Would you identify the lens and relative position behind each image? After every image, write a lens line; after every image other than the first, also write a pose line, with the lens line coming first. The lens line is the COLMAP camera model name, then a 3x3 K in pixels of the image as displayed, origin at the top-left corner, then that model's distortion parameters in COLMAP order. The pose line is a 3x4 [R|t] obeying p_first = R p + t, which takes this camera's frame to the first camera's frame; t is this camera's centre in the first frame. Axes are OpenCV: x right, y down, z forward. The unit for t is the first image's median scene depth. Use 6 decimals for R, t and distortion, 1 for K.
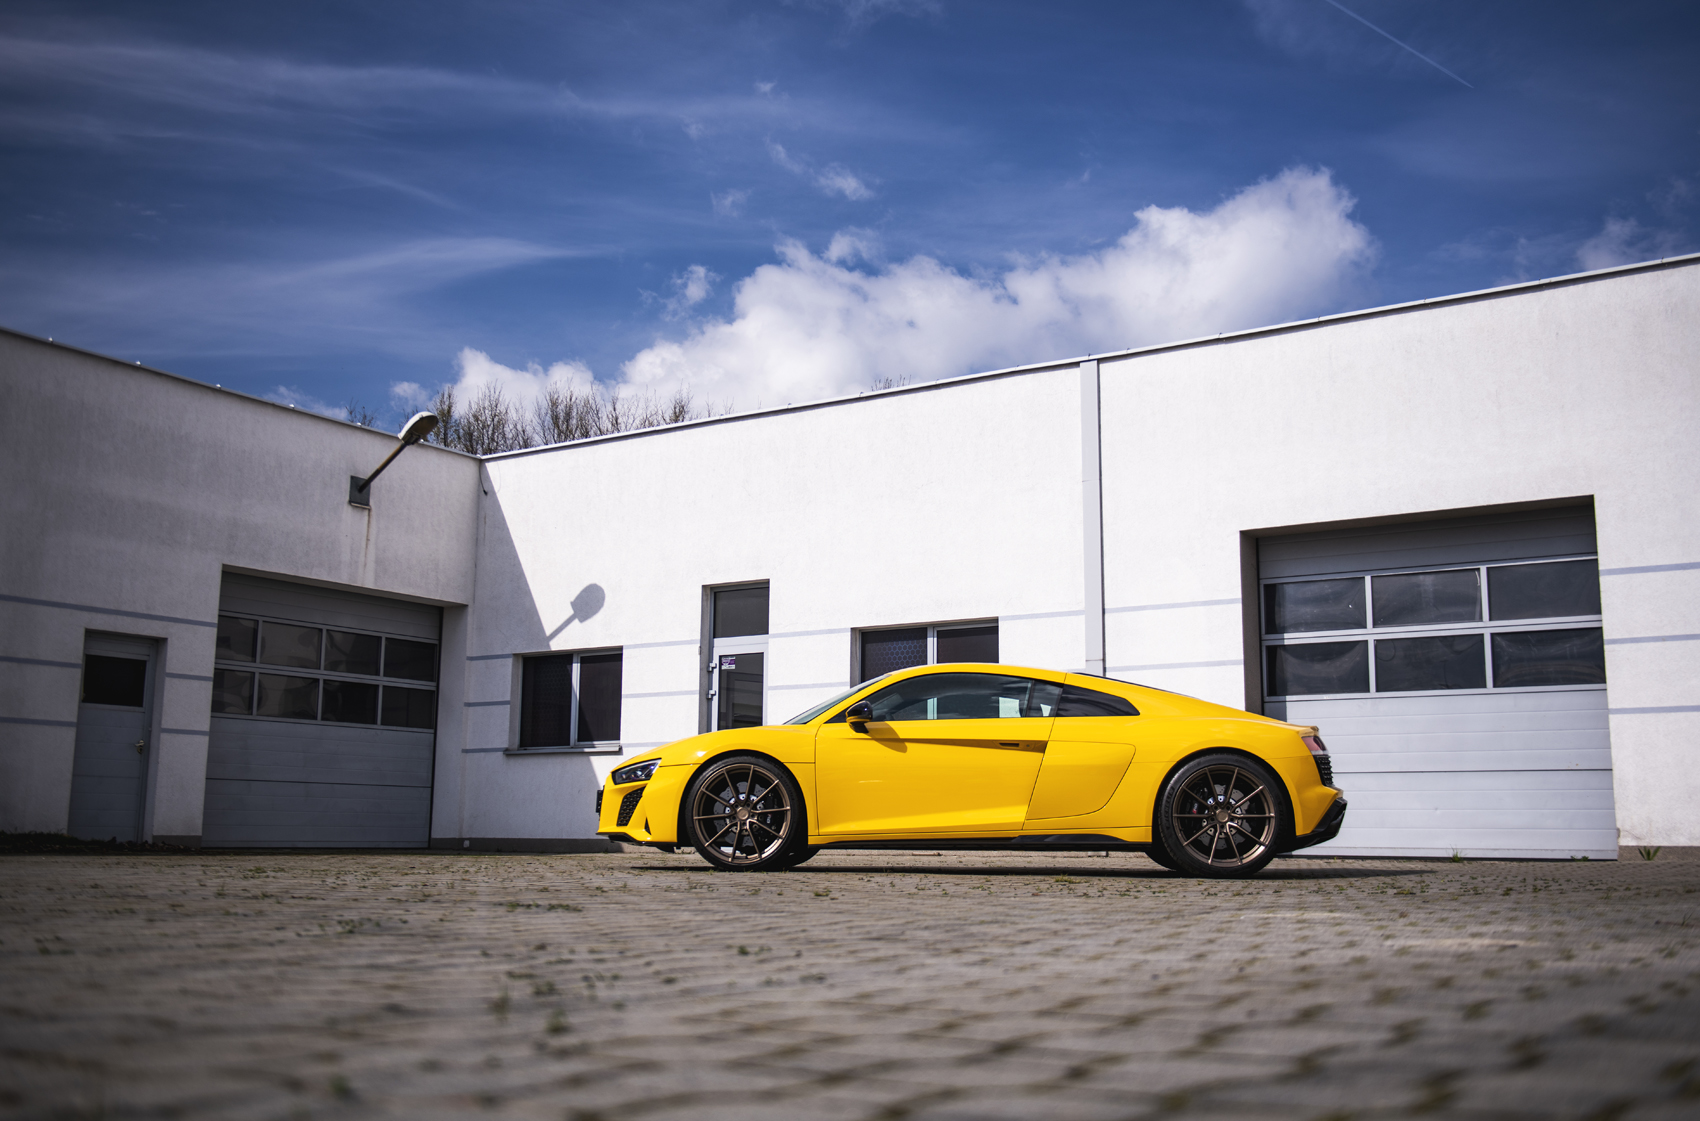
lens RADIAL K [[1648.1, 0, 850.0], [0, 1648.1, 560.5], [0, 0, 1]] dist [-0.000507, 0.004629]
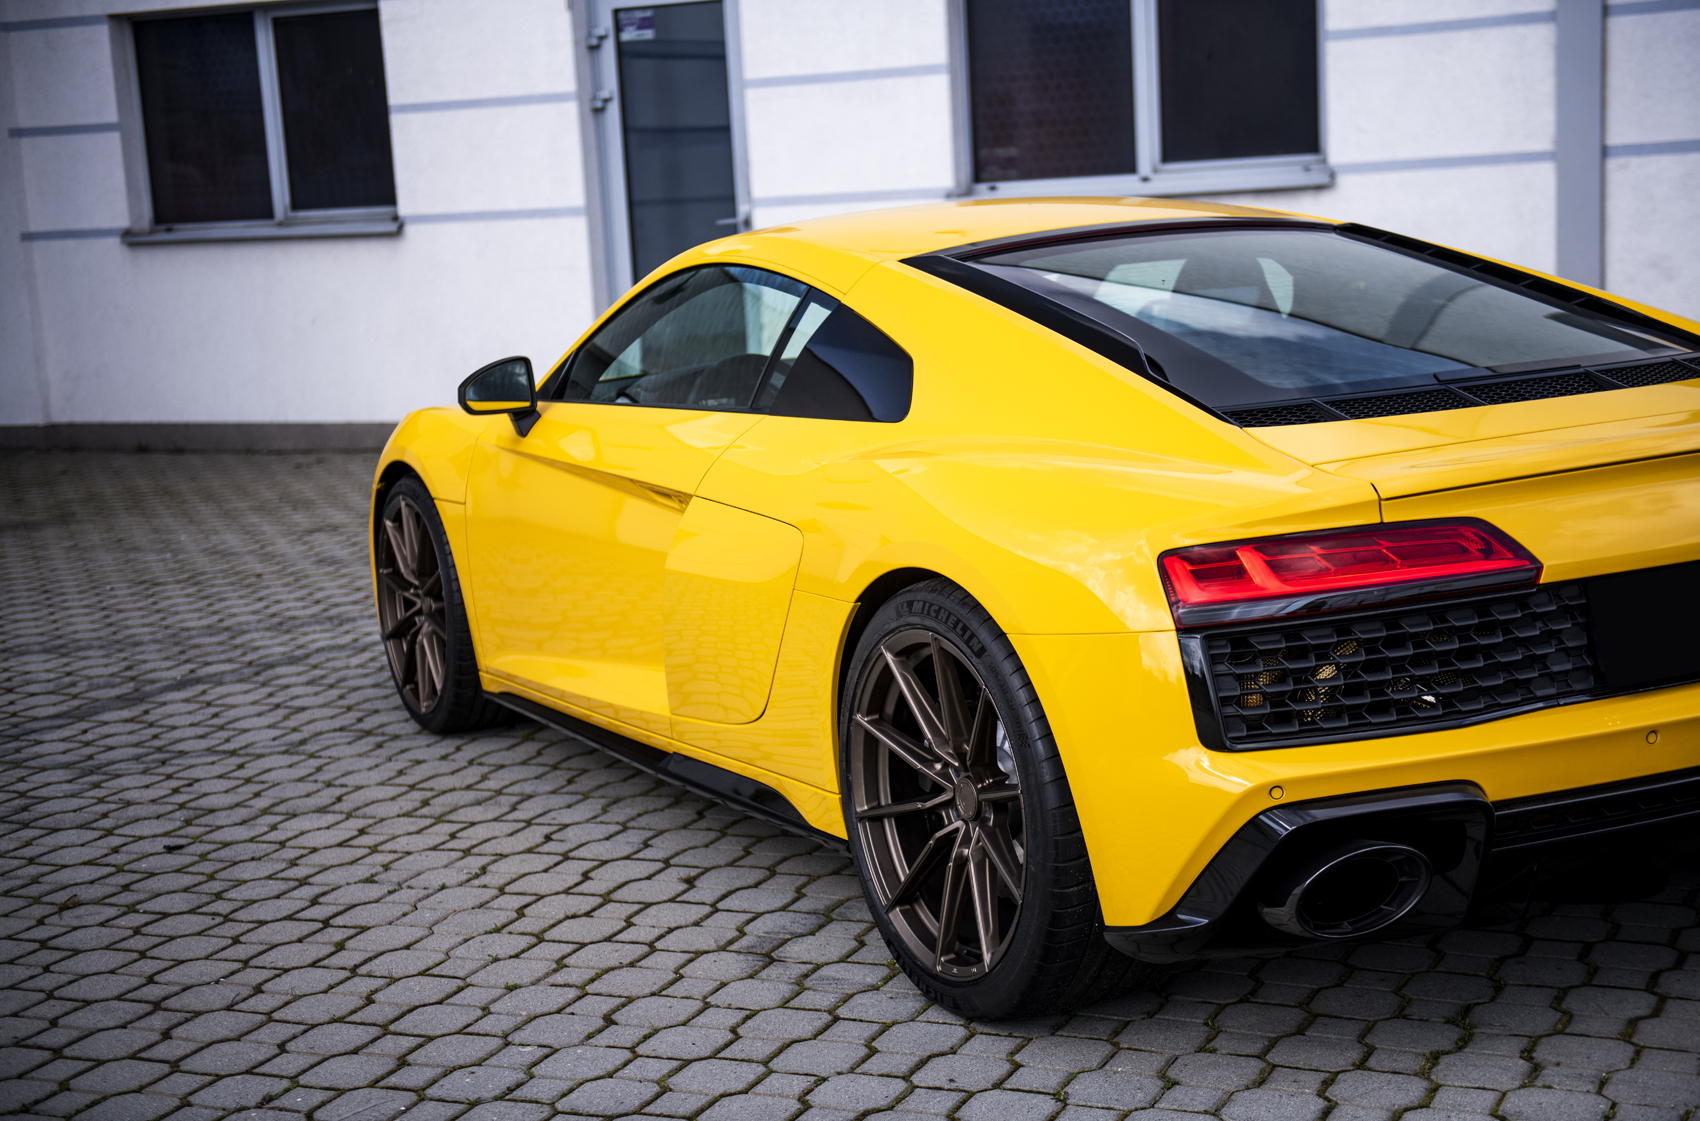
lens RADIAL K [[2497.4, 0, 850.0], [0, 2497.4, 560.5], [0, 0, 1]] dist [0.129447, -0.004494]
pose [[0.989472, -0.081027, 0.119920, -0.109227], [0.040042, 0.949511, 0.311168, -0.009440], [-0.139078, -0.303090, 0.942758, 0.305980]]
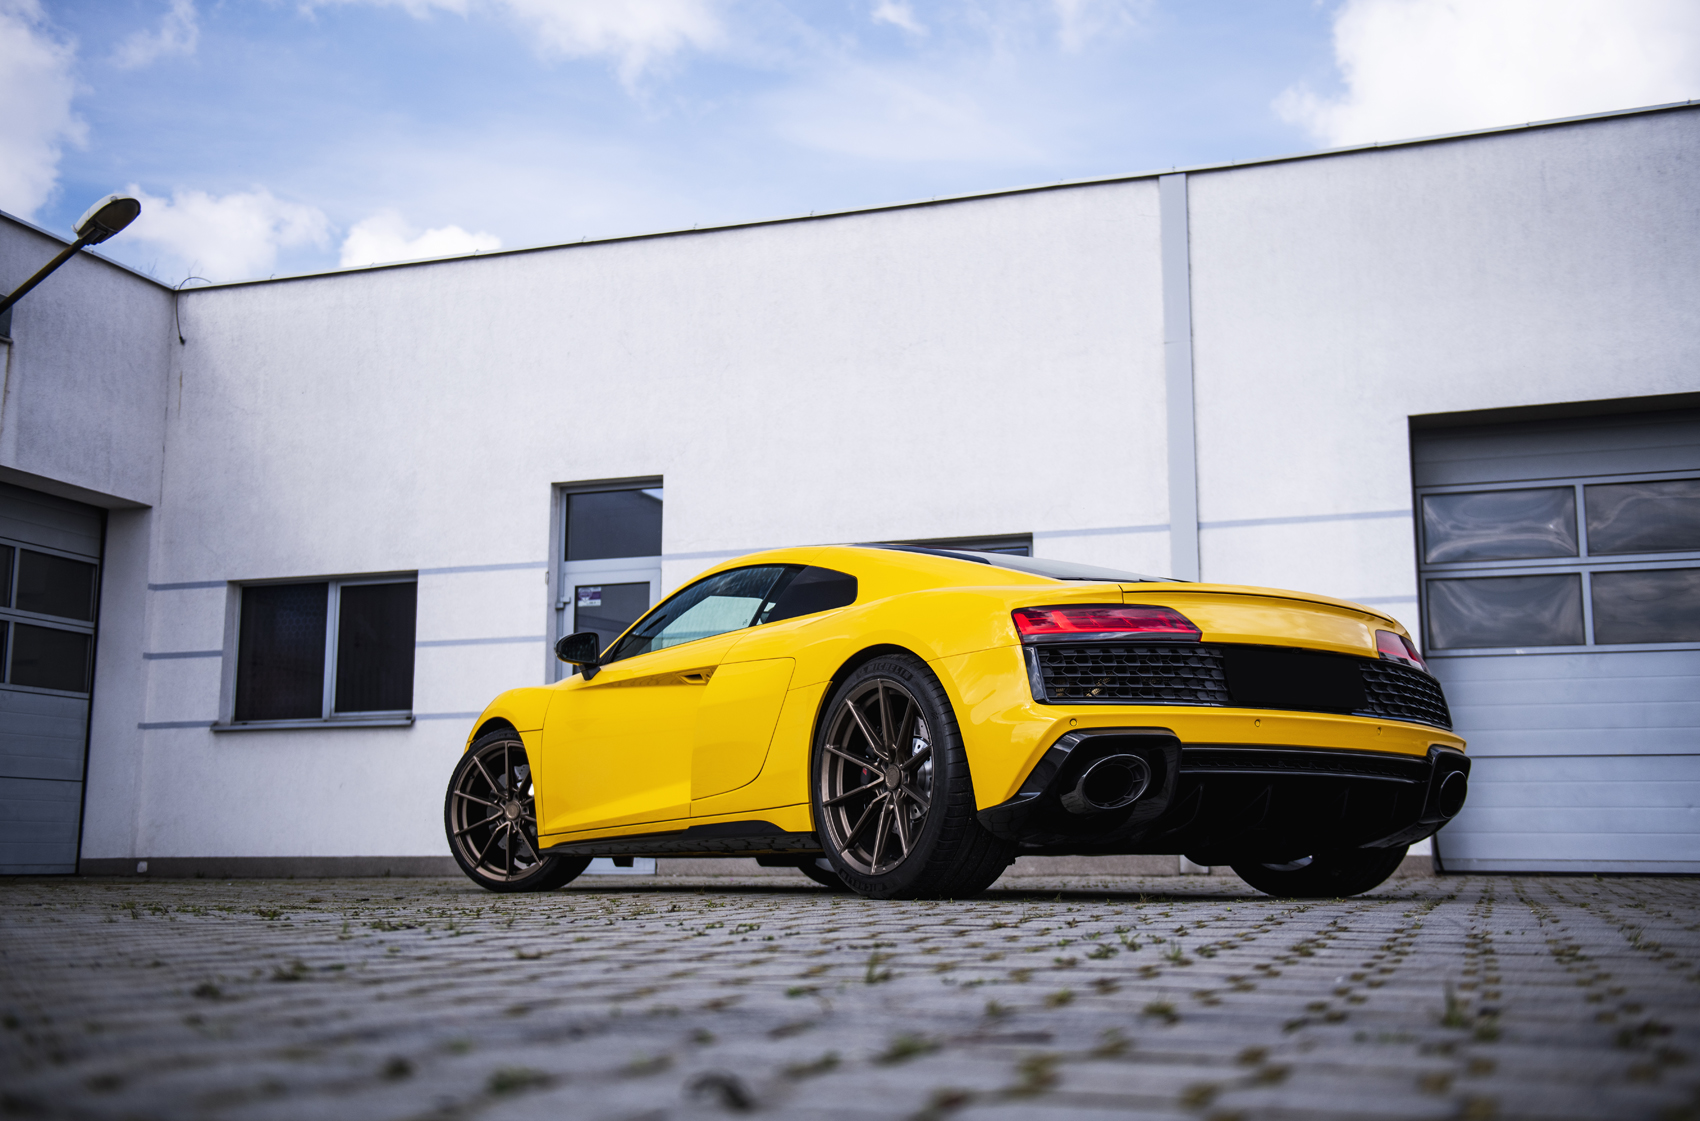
lens RADIAL K [[1843.6, 0, 850.0], [0, 1843.6, 560.5], [0, 0, 1]] dist [0.078346, -0.026300]
pose [[0.971118, 0.034260, 0.236128, -0.149634], [-0.035203, 0.999380, -0.000223, 0.043123], [-0.235989, -0.008096, 0.971722, 0.226242]]
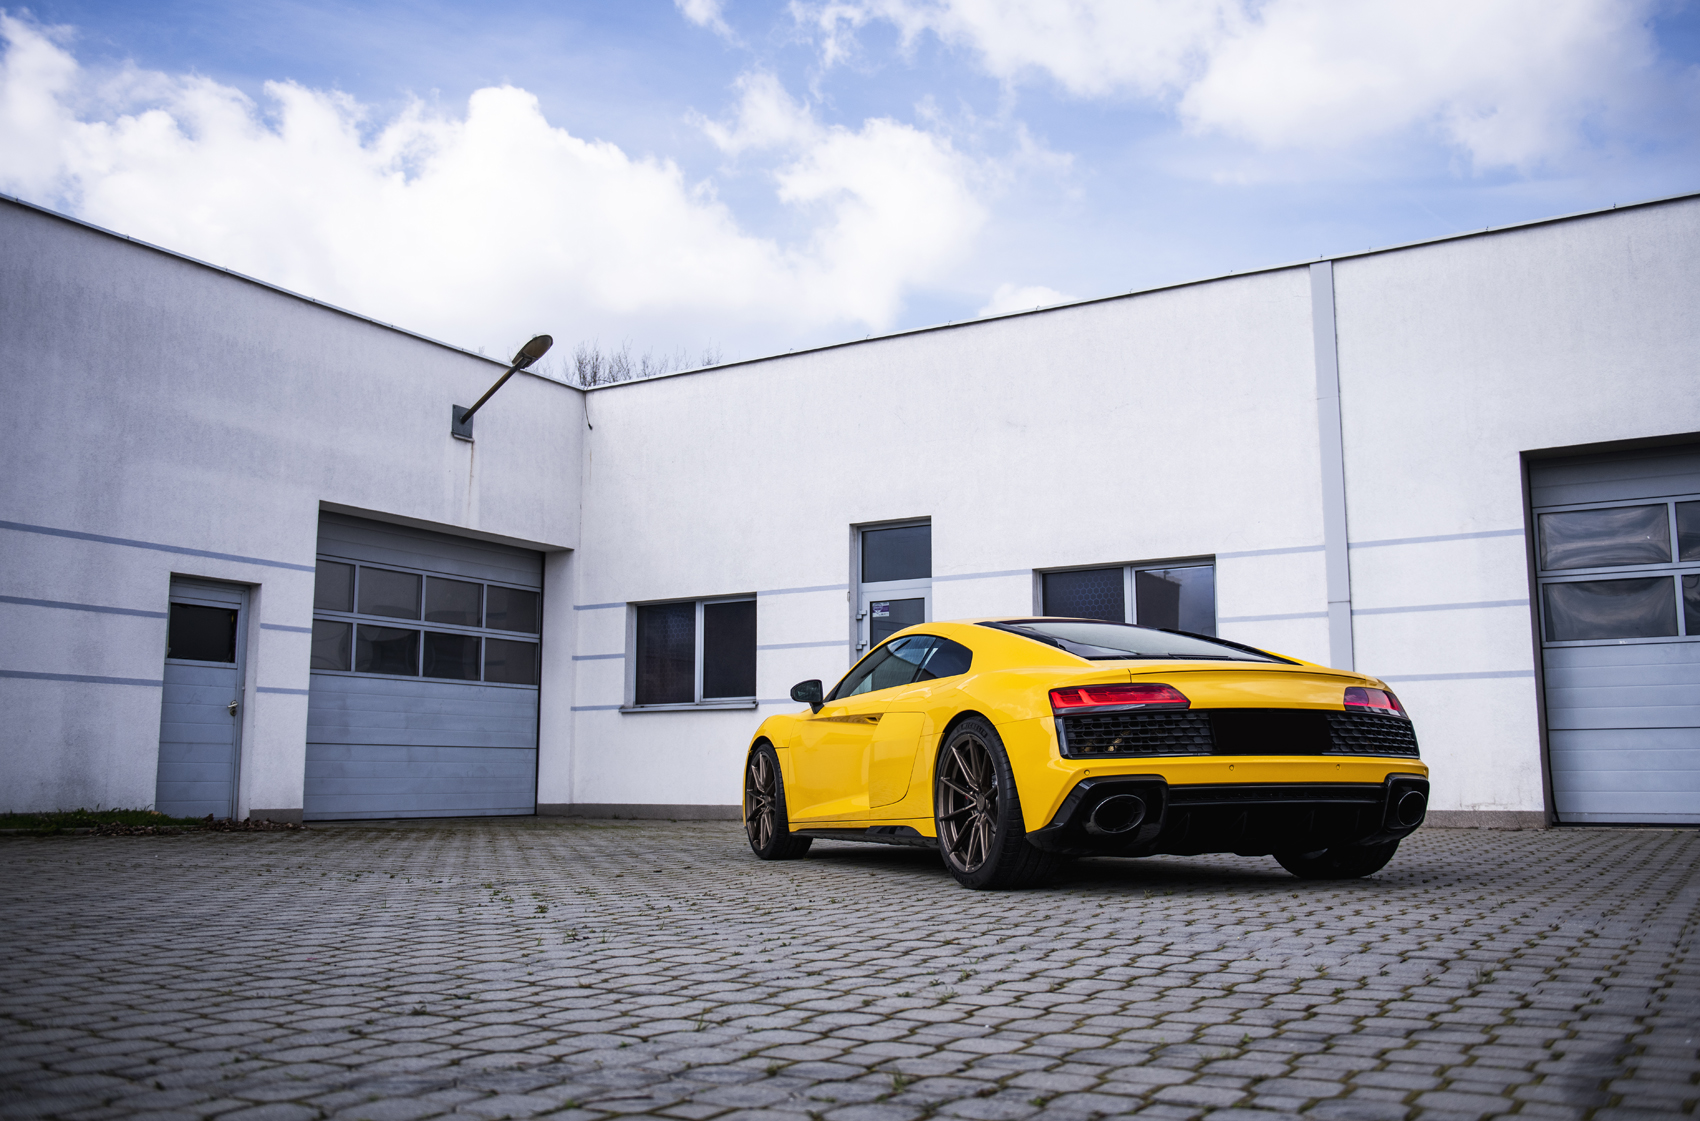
lens RADIAL K [[1512.7, 0, 850.0], [0, 1512.7, 560.5], [0, 0, 1]] dist [-0.001887, -0.009482]
pose [[0.999597, -0.005094, 0.027943, -0.112944], [0.004430, 0.999707, 0.023779, 0.015397], [-0.028056, -0.023645, 0.999327, 0.172618]]
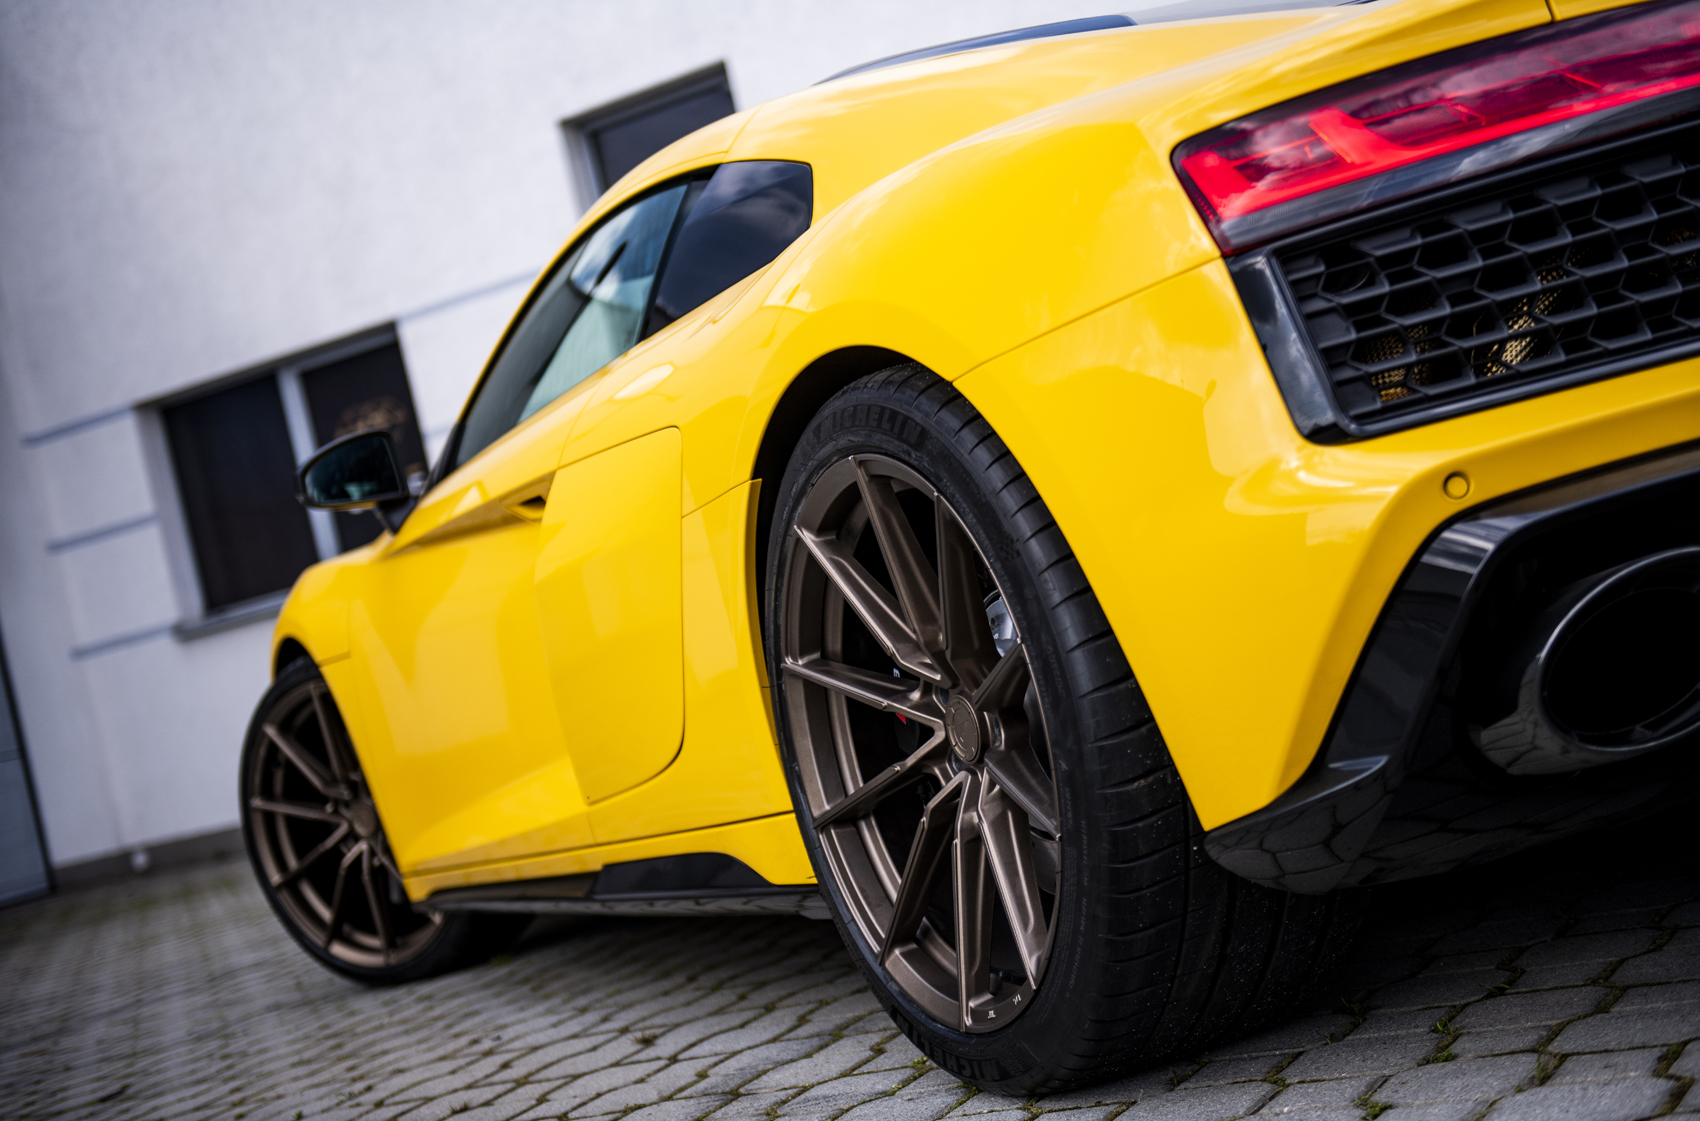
lens RADIAL K [[2565.0, 0, 752.1], [0, 2565.0, 597.9], [0, 0, 1]] dist [-0.020225, 0.414785]
pose [[0.972116, -0.231281, 0.038725, -0.089787], [0.223543, 0.963859, 0.144929, 0.048017], [-0.070845, -0.132231, 0.988684, 0.370298]]
